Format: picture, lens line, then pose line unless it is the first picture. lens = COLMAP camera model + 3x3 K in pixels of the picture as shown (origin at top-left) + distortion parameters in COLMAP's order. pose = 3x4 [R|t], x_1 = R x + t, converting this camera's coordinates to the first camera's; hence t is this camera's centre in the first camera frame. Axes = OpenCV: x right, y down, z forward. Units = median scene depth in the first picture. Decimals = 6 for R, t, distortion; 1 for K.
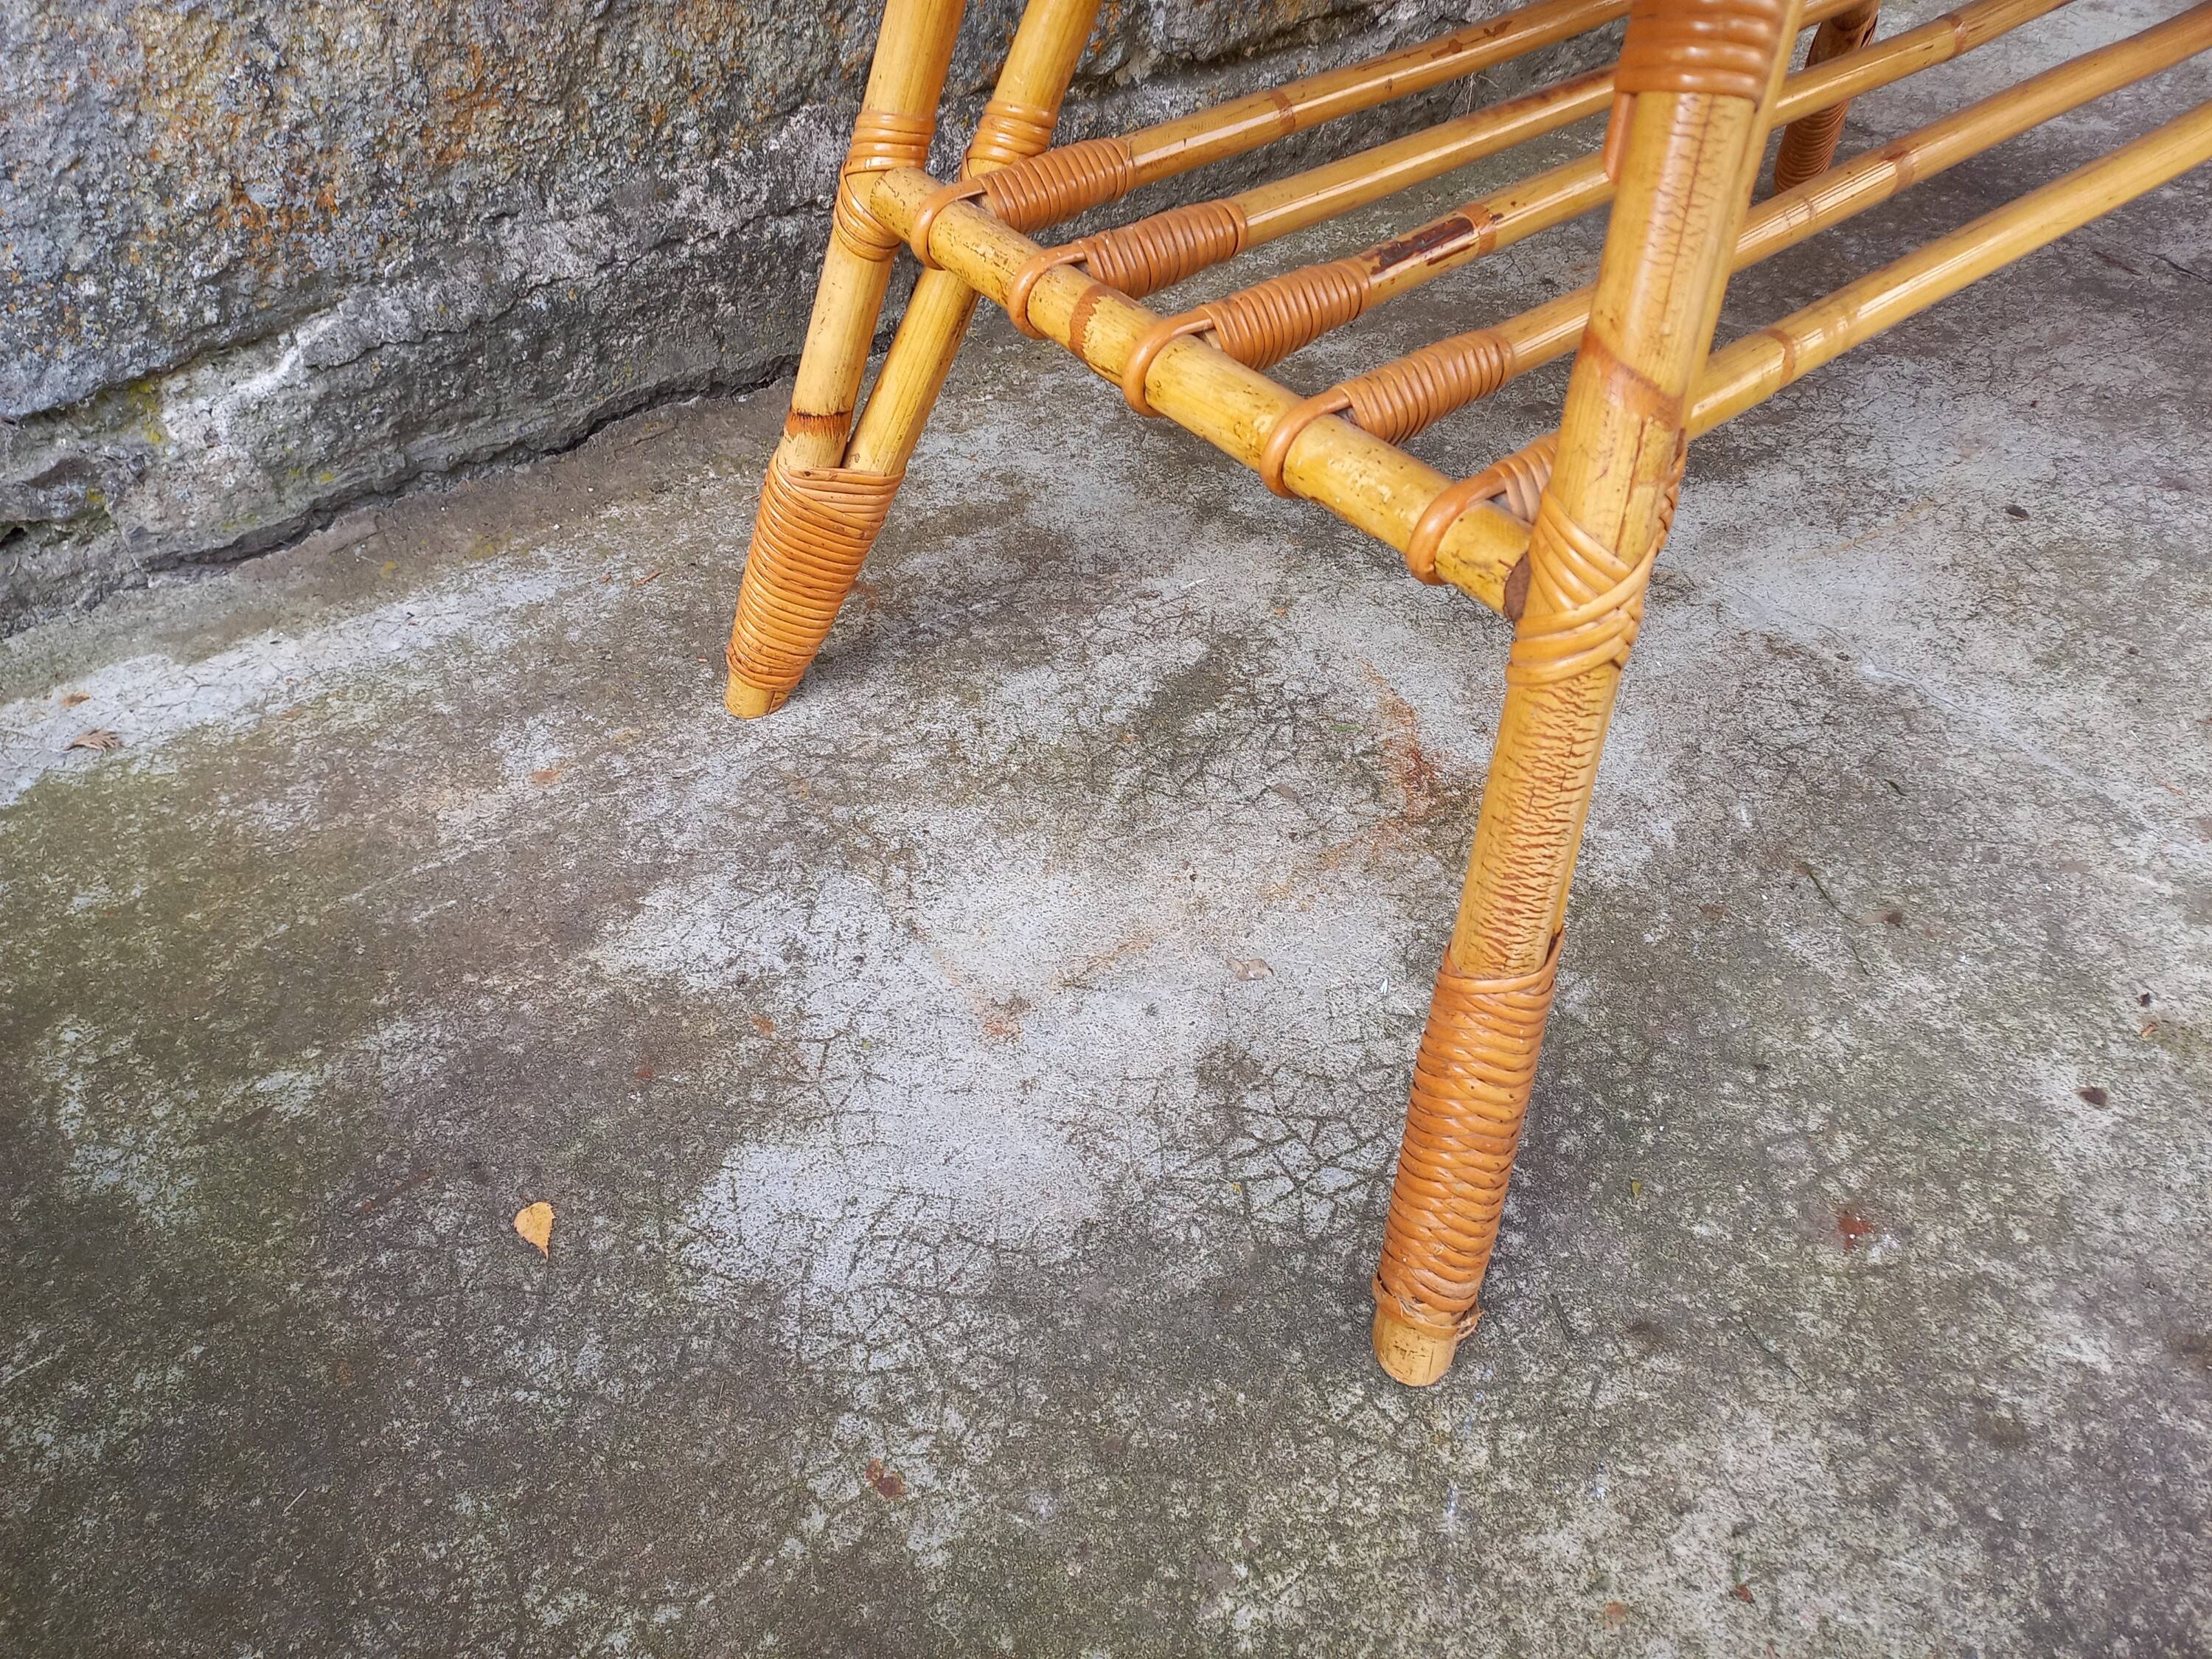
lens RADIAL K [[1636.8, 0, 1076.4], [0, 1636.8, 831.8], [0, 0, 1]] dist [0.039634, -0.012680]
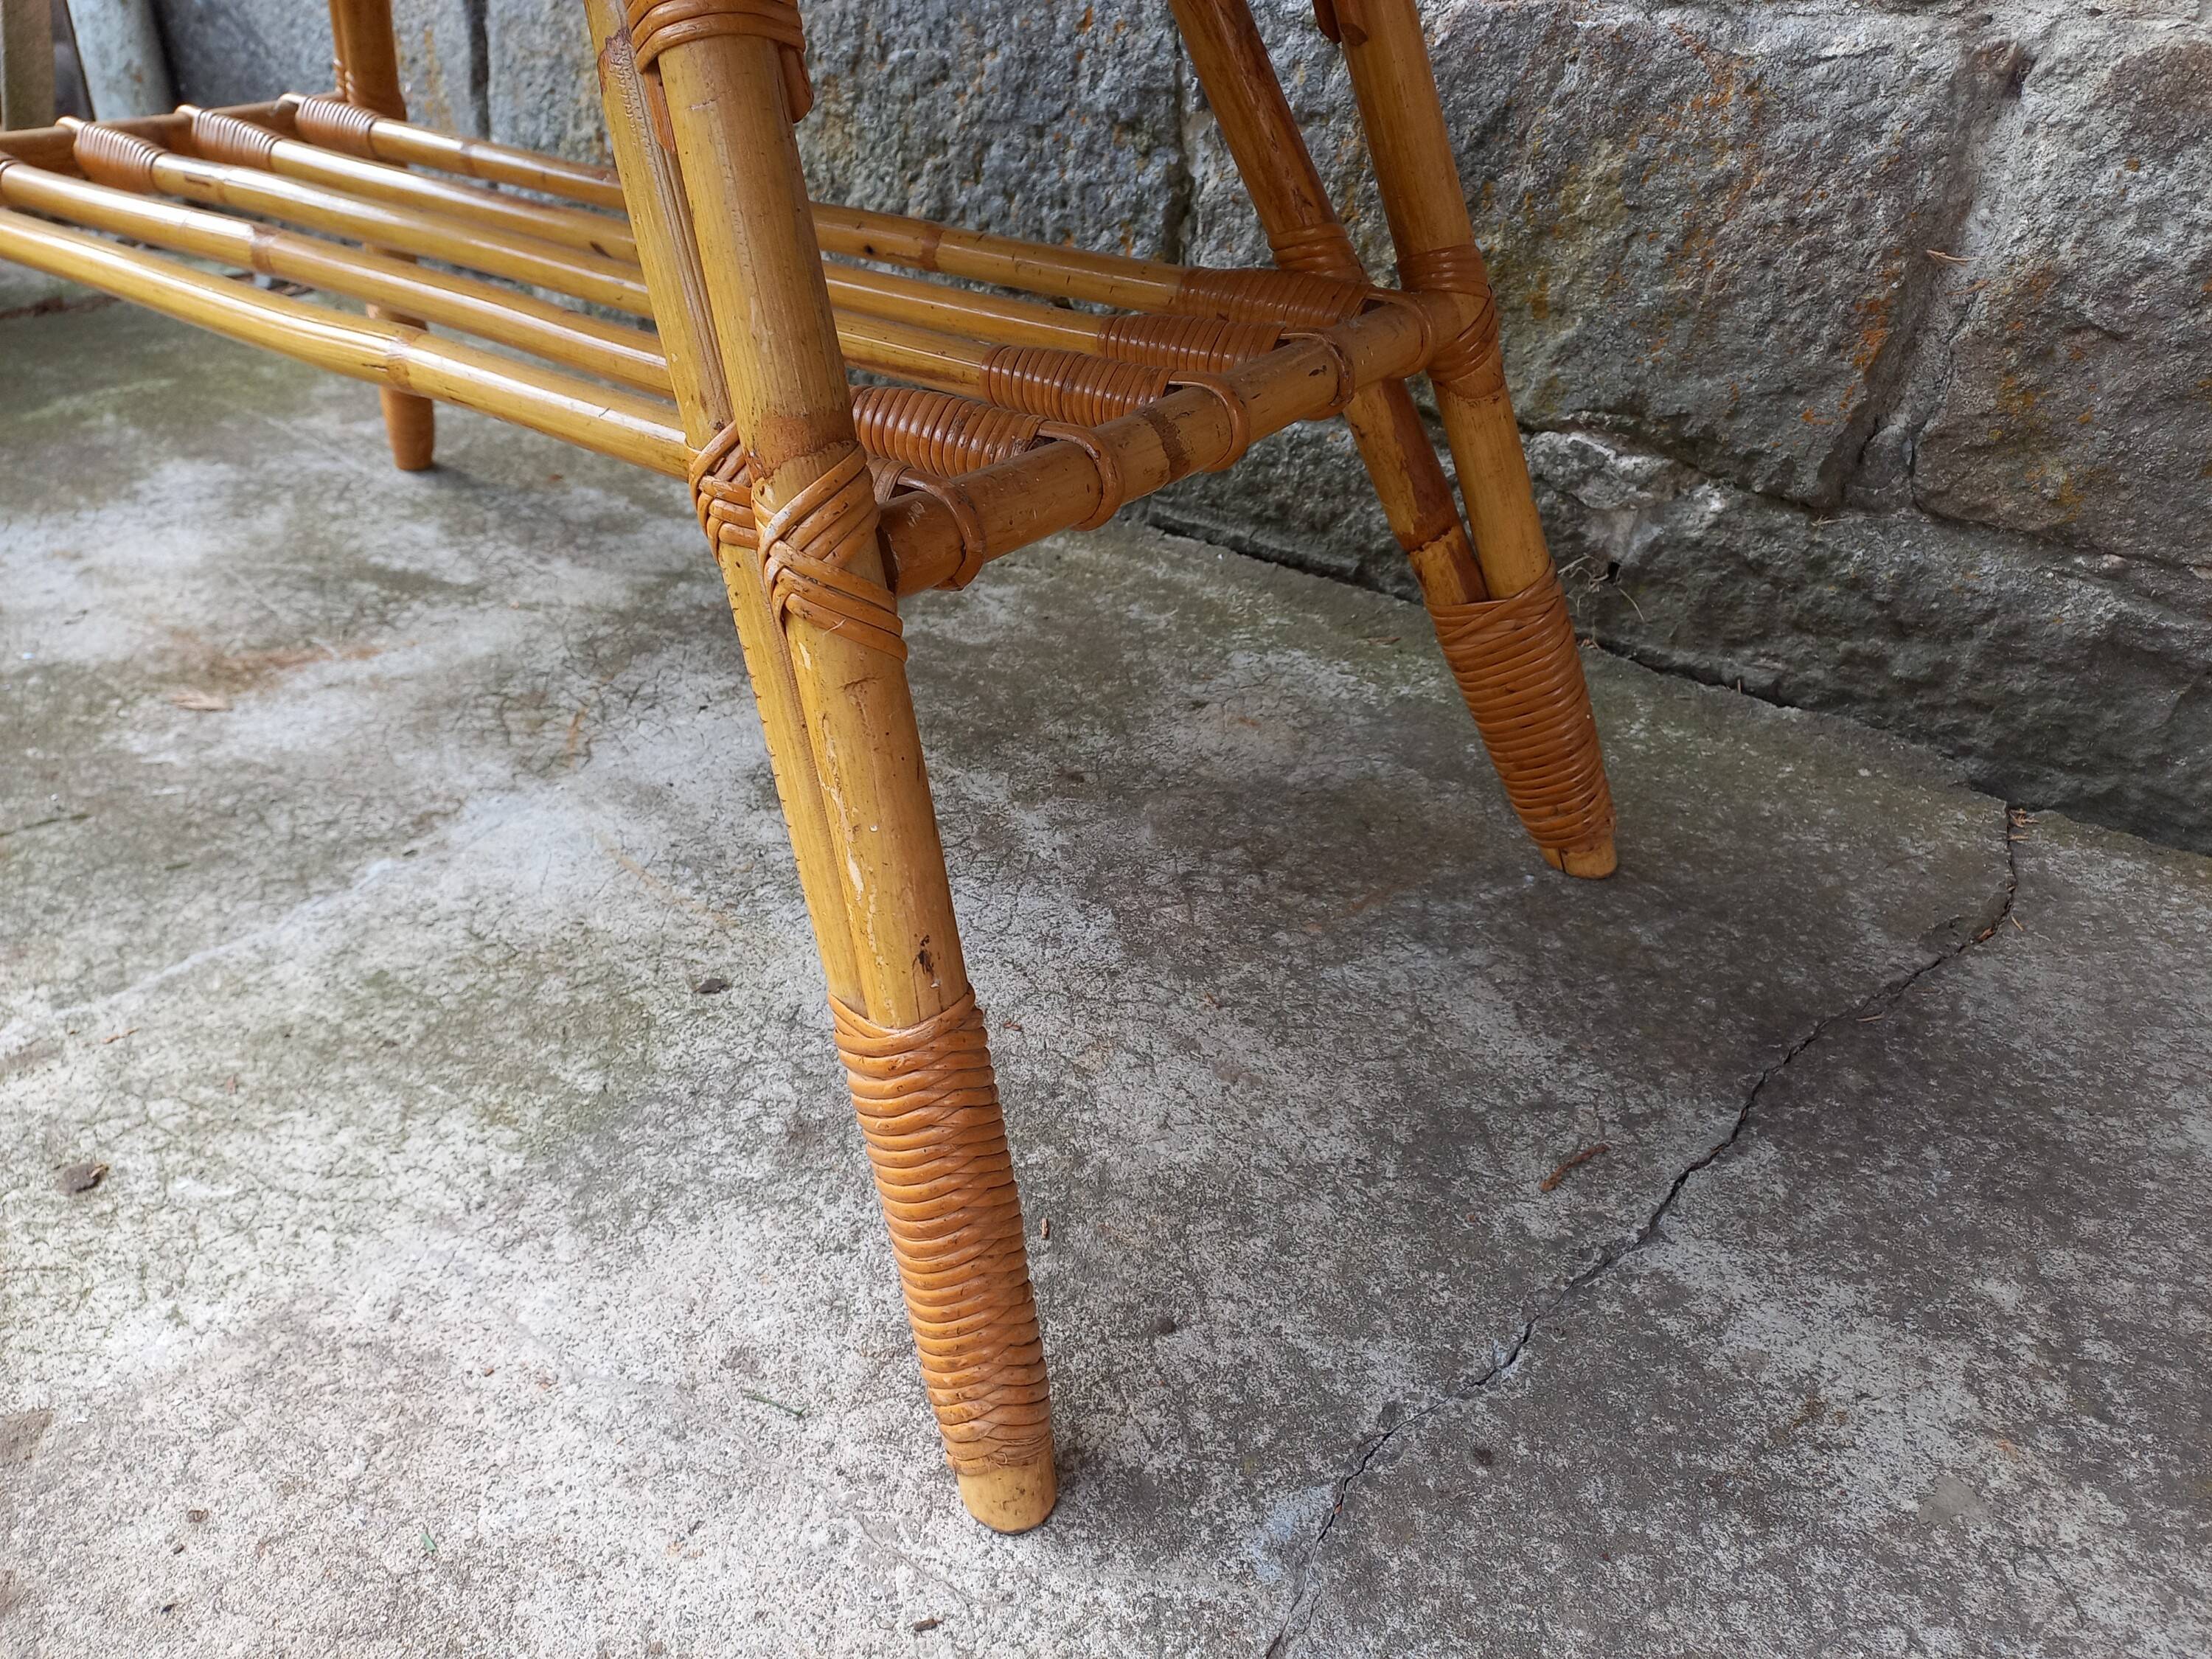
lens RADIAL K [[1648.3, 0, 1074.5], [0, 1648.3, 844.5], [0, 0, 1]] dist [0.039810, -0.019278]
pose [[0.251436, 0.511876, -0.821440, 1.393349], [-0.696867, 0.684723, 0.213376, -0.596682], [0.671681, 0.518784, 0.528874, 0.811446]]
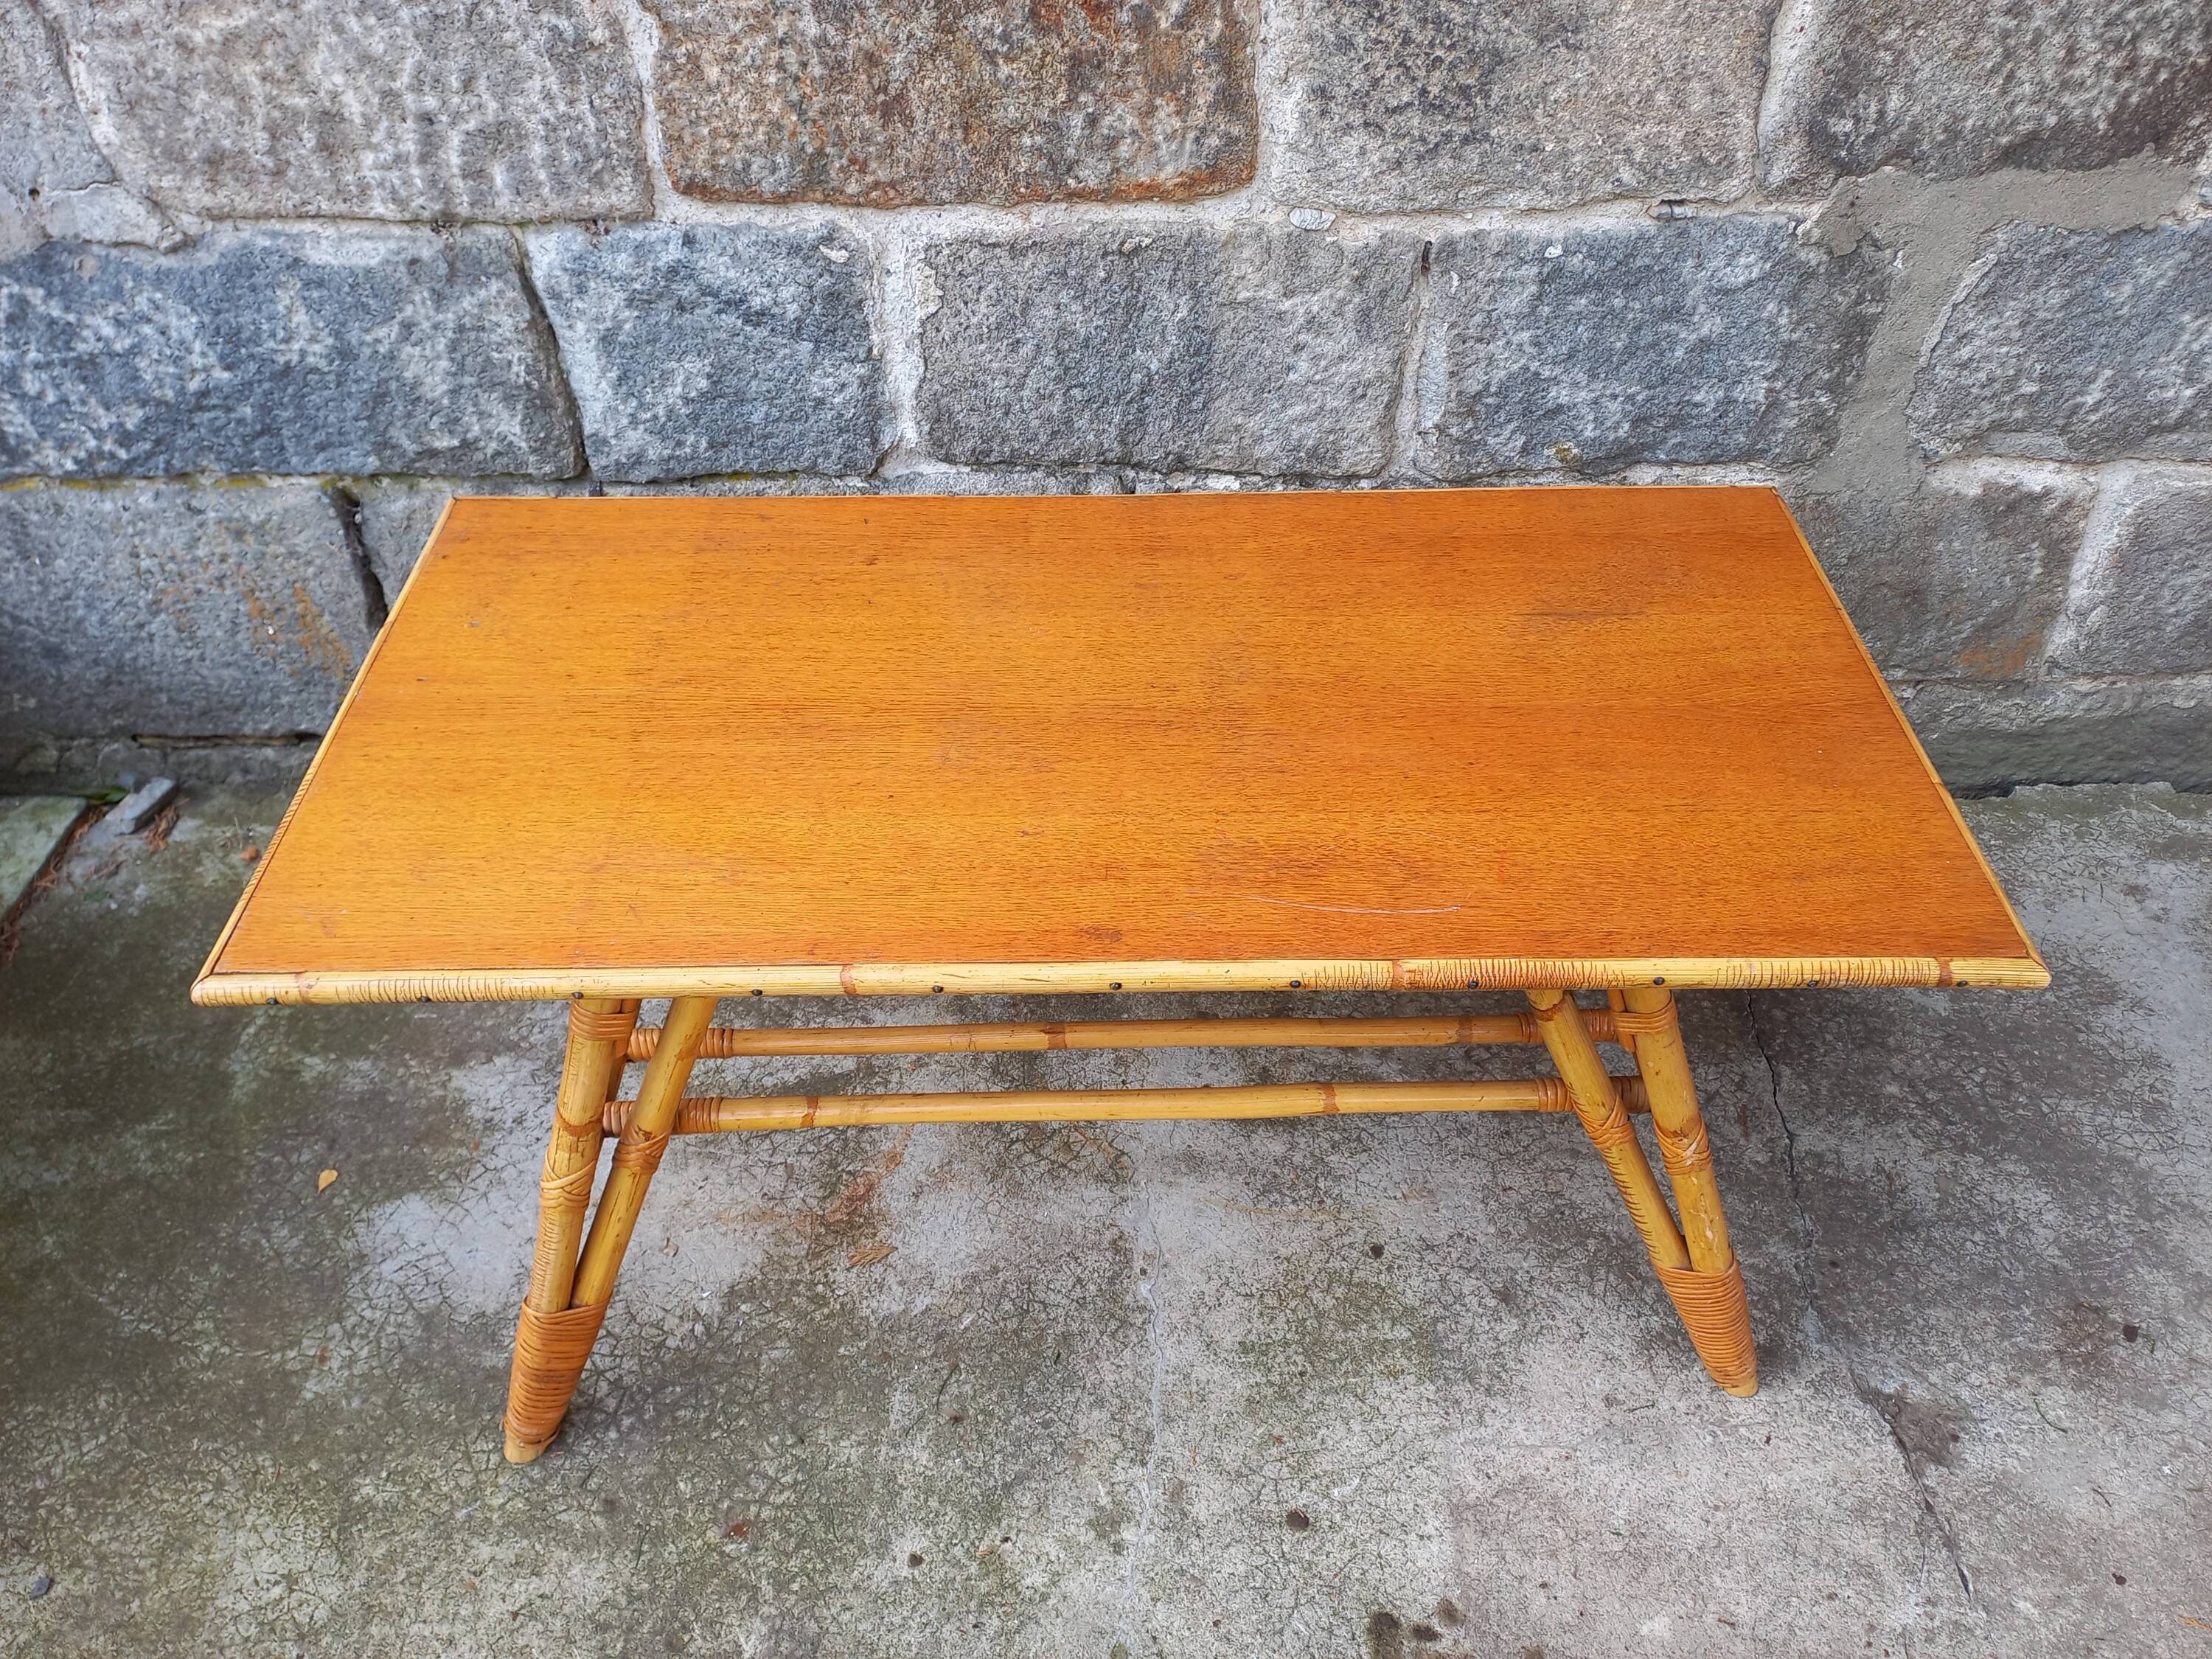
lens RADIAL K [[1636.4, 0, 1106.7], [0, 1636.4, 843.2], [0, 0, 1]] dist [0.060464, -0.042976]
pose [[0.796245, 0.422027, -0.433460, 0.999938], [-0.422235, 0.900796, 0.101411, -0.652573], [0.433257, 0.102274, 0.895449, -0.468134]]
